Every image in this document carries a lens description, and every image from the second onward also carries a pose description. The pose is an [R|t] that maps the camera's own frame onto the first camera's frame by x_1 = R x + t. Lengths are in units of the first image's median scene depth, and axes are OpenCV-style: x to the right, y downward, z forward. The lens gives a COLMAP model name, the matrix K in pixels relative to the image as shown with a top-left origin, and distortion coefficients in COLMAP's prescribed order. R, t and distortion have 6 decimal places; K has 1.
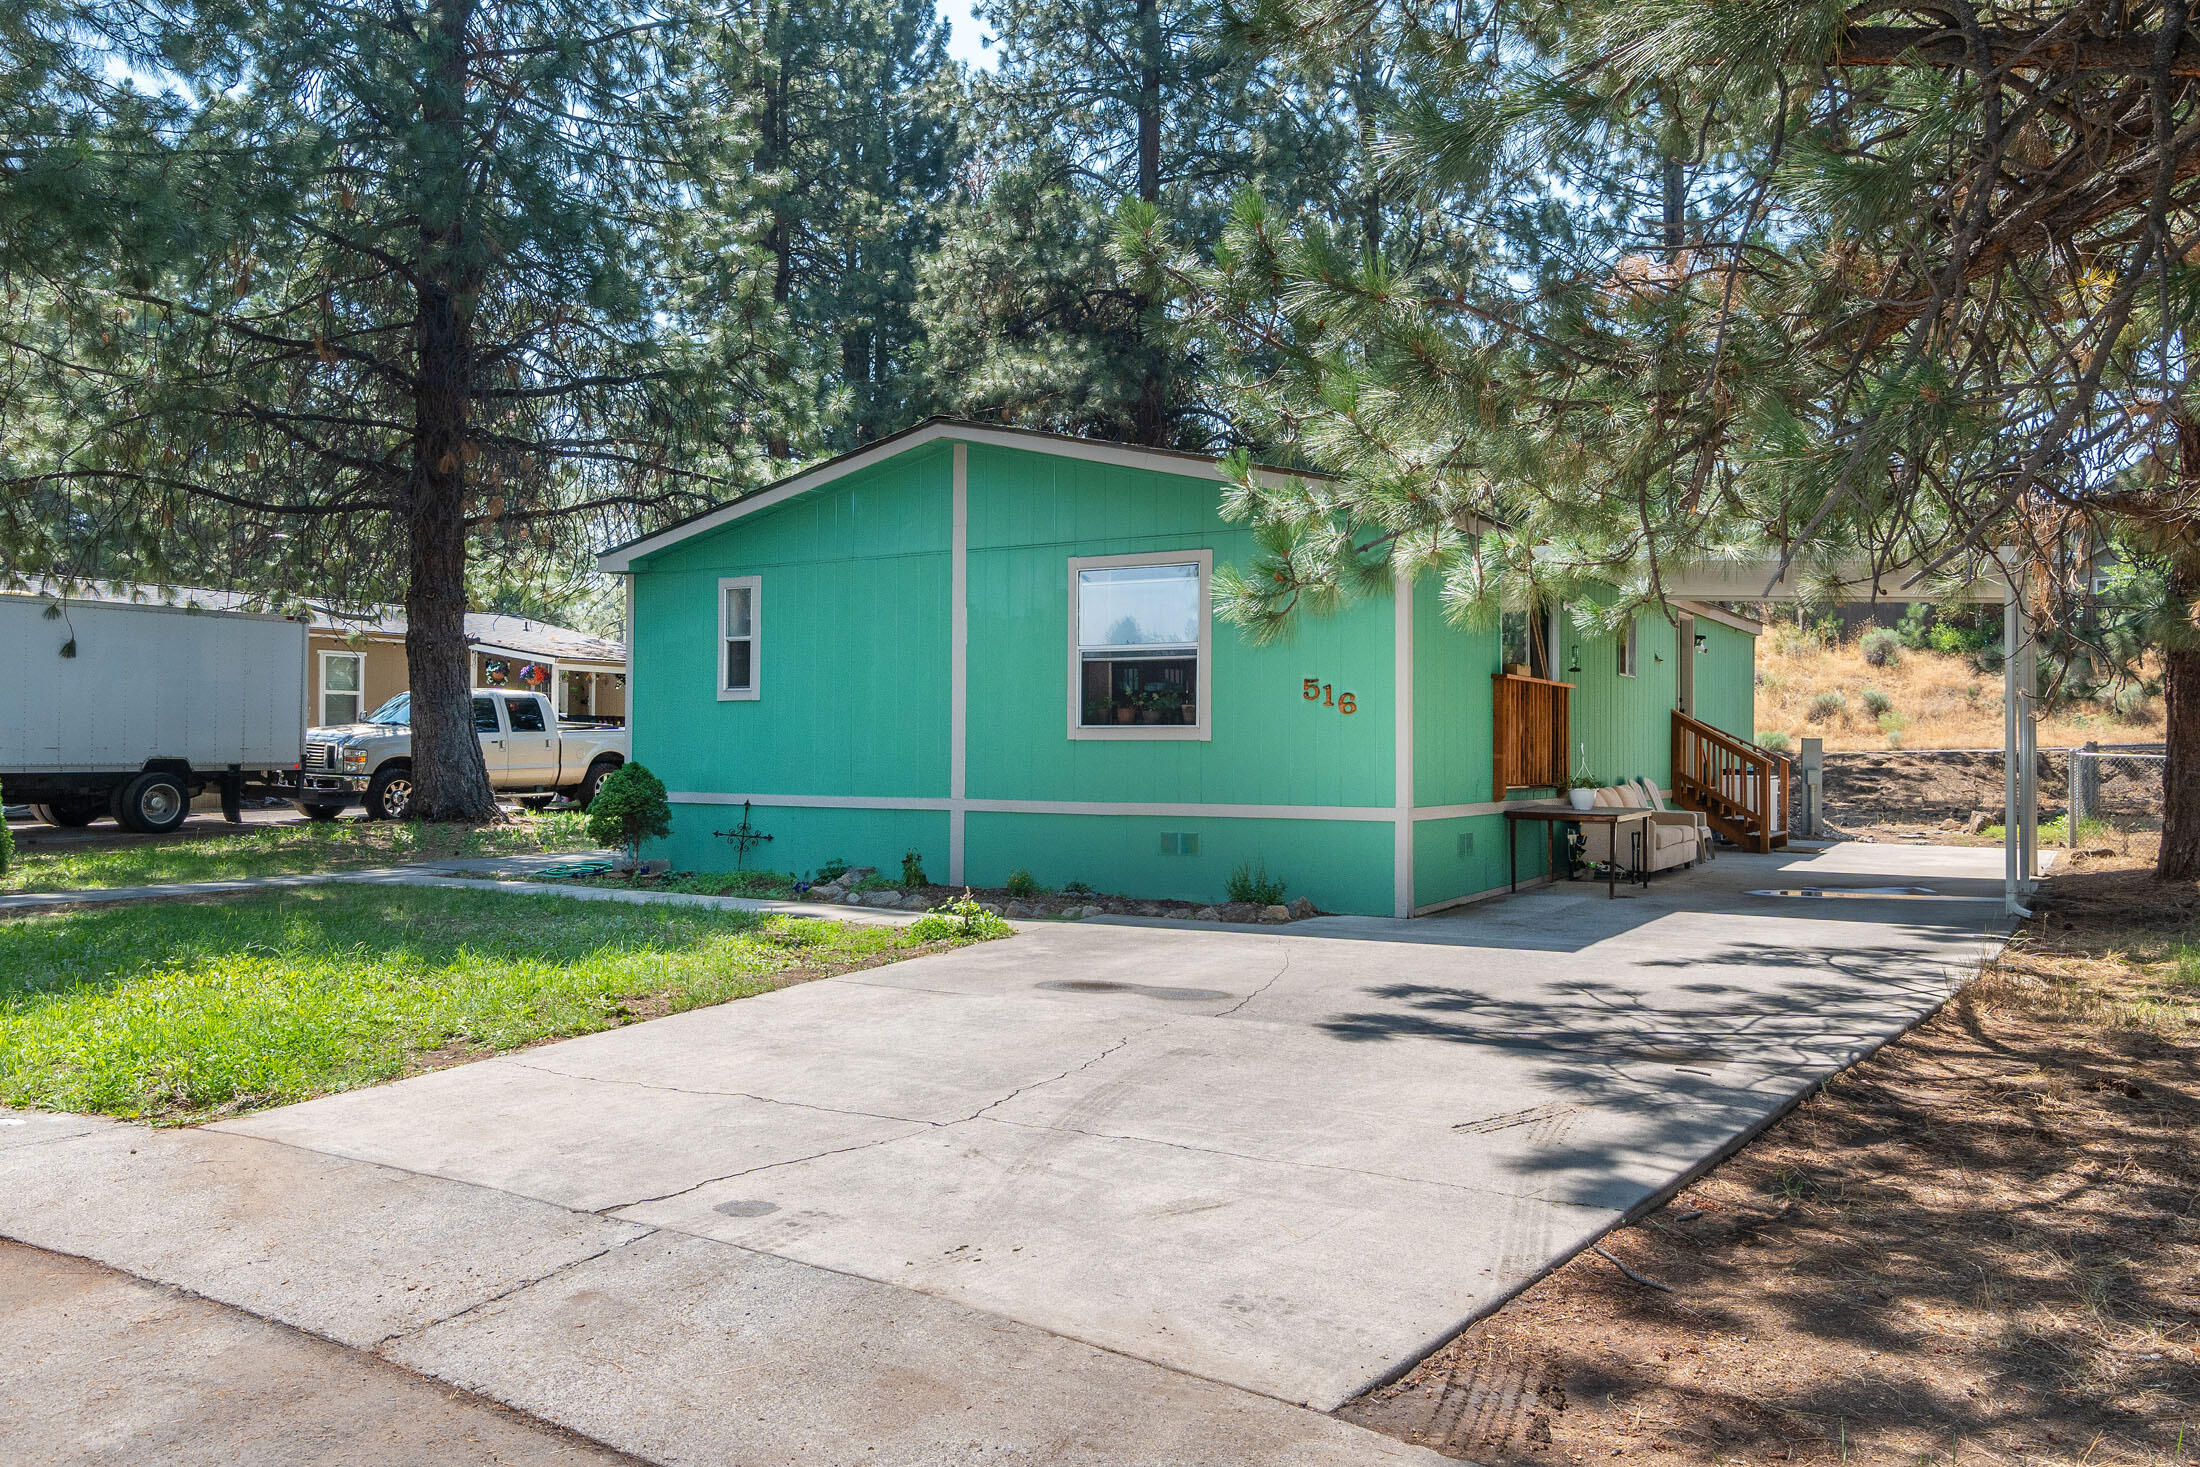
lens RADIAL K [[1741.1, 0, 1100.0], [0, 1741.1, 733.5], [0, 0, 1]] dist [0.001458, 0.008383]
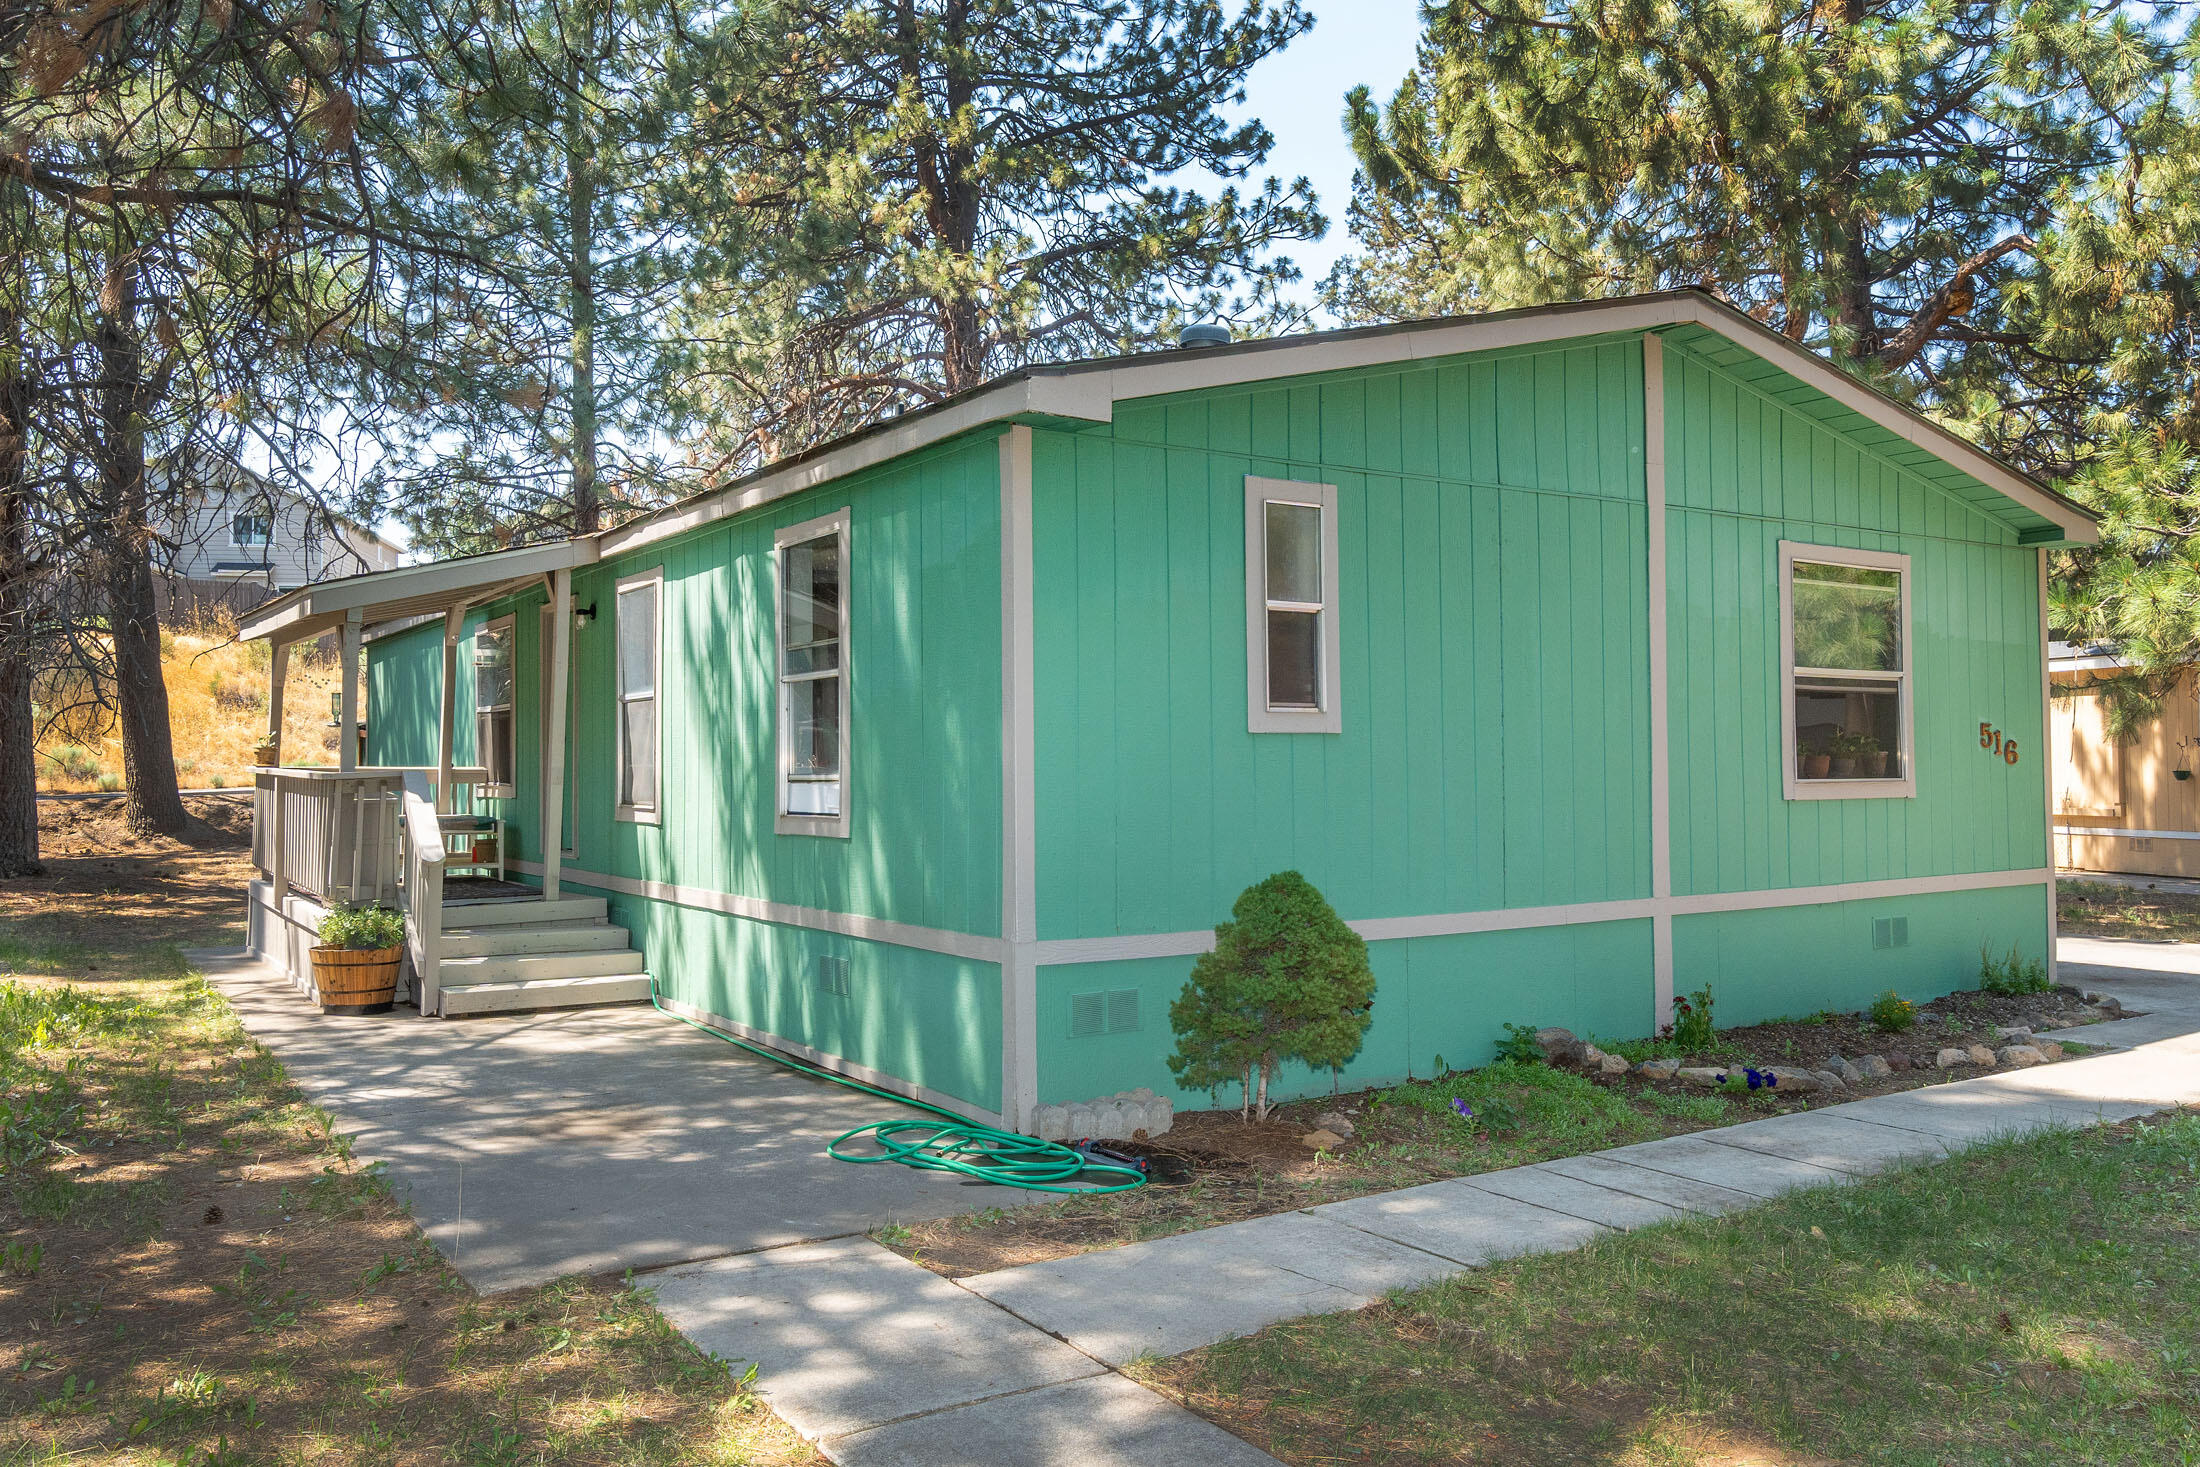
lens RADIAL K [[1741.1, 0, 1100.0], [0, 1741.1, 733.5], [0, 0, 1]] dist [0.001458, 0.008383]
pose [[0.420291, 0.023722, 0.907079, -0.737734], [0.012902, 0.999401, -0.032114, -0.004027], [-0.907298, 0.025200, 0.419733, 0.923897]]
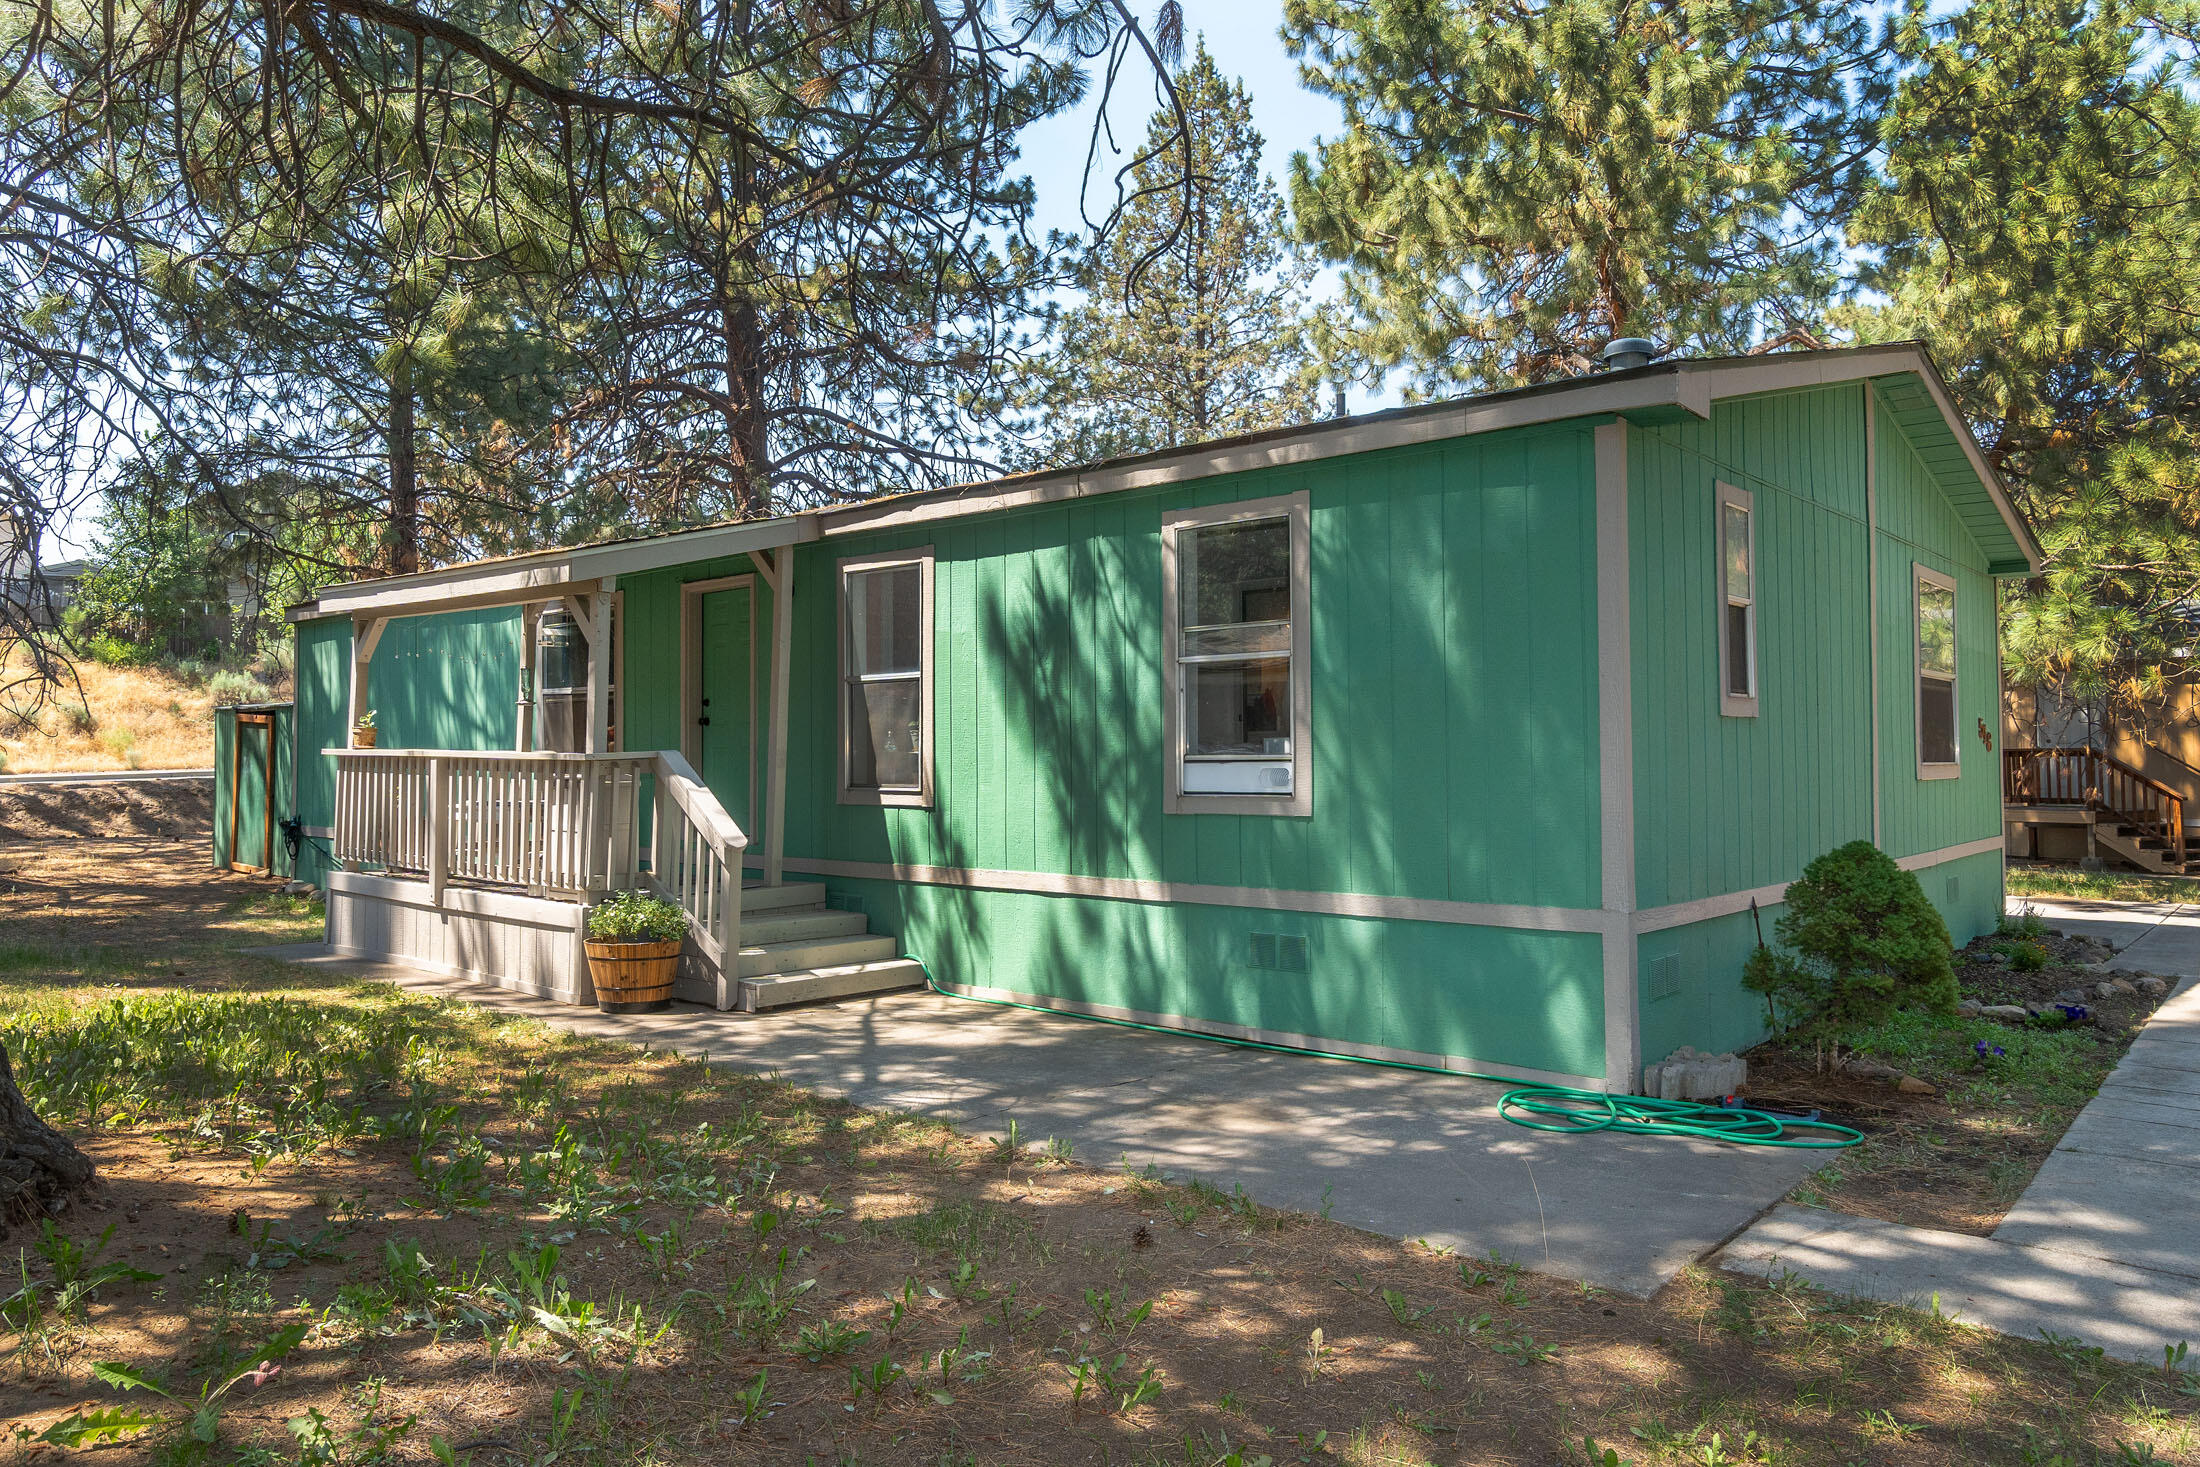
lens RADIAL K [[1522.1, 0, 1100.0], [0, 1522.1, 733.5], [0, 0, 1]] dist [0.002867, 0.001063]
pose [[0.159045, 0.022793, 0.987008, -0.764942], [0.012499, 0.999607, -0.025098, -0.005665], [-0.987192, 0.016328, 0.158697, 1.226421]]
